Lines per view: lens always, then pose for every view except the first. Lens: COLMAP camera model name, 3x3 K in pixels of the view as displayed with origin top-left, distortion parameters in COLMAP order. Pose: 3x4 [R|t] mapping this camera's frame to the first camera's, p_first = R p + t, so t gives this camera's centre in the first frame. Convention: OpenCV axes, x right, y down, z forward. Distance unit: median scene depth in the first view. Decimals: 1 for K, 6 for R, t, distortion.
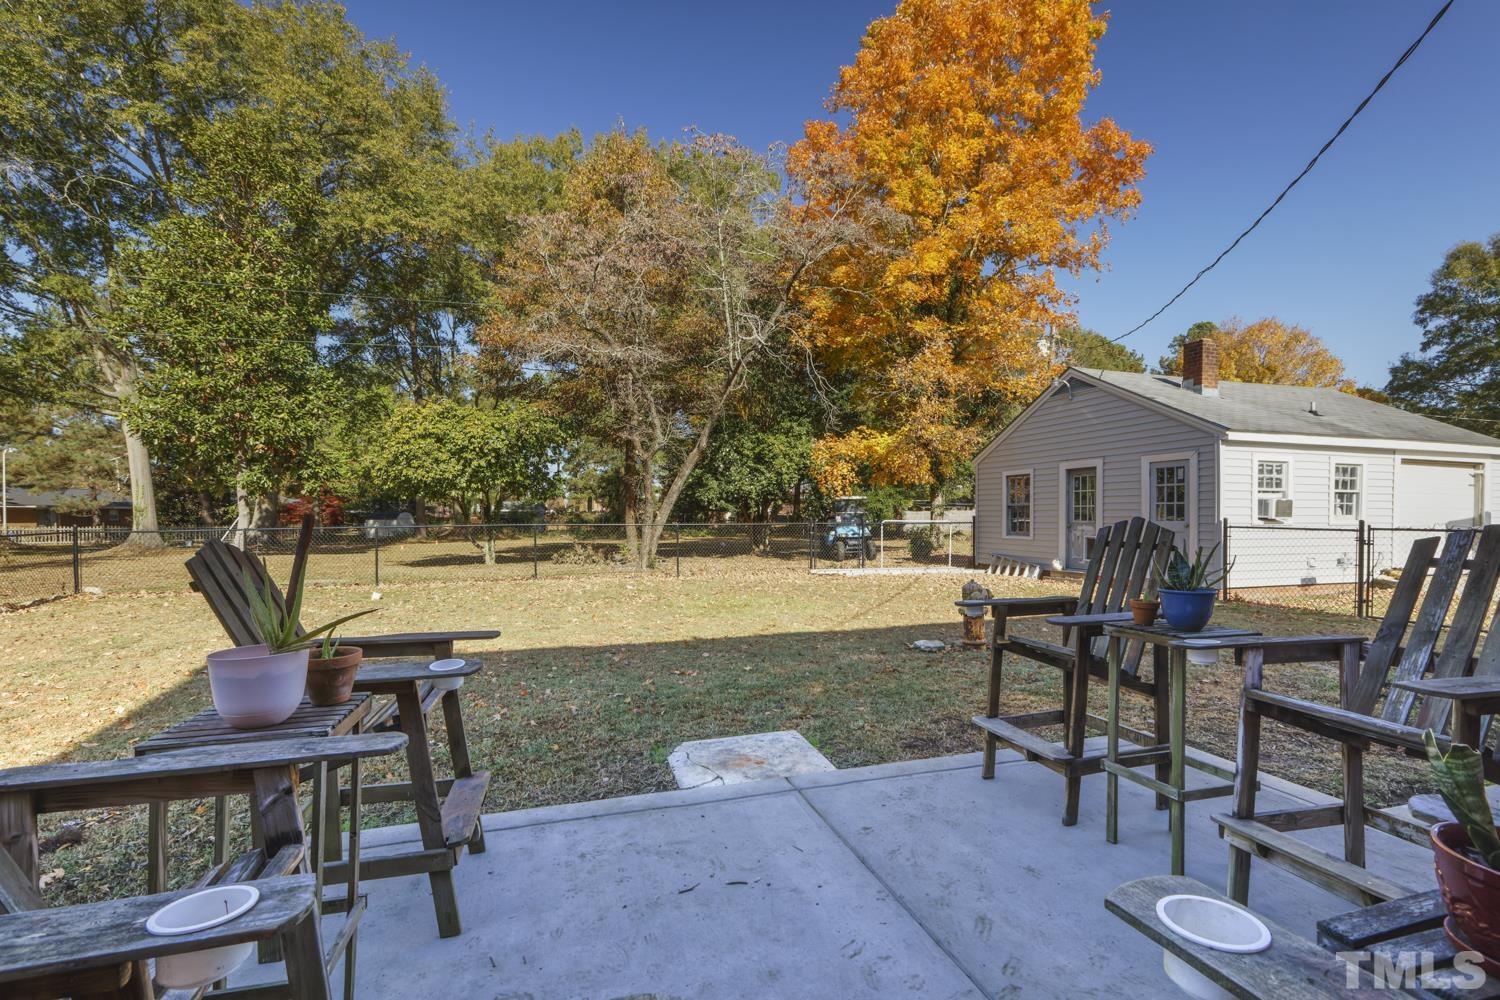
lens RADIAL K [[688.7, 0, 749.6], [0, 688.7, 514.4], [0, 0, 1]] dist [0.002879, -0.000188]
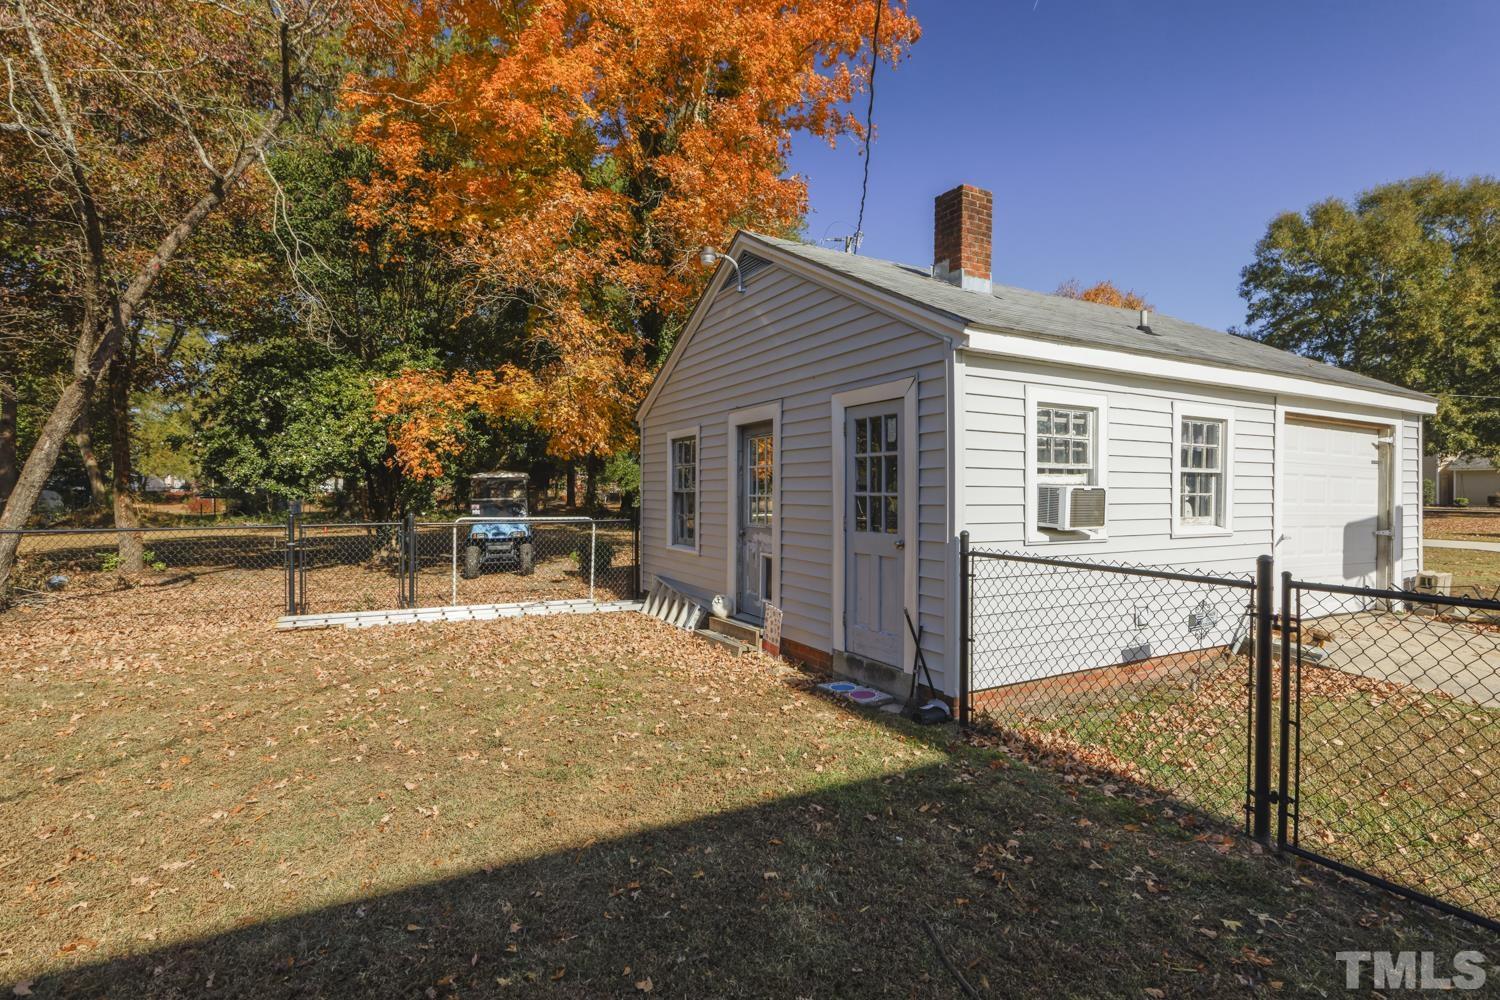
lens RADIAL K [[732.1, 0, 750.4], [0, 732.1, 489.5], [0, 0, 1]] dist [-0.001447, 0.000495]
pose [[0.982497, 0.001316, 0.186274, 0.424181], [-0.000868, 0.999997, -0.002482, -0.017675], [-0.186277, 0.002277, 0.982495, 0.515872]]
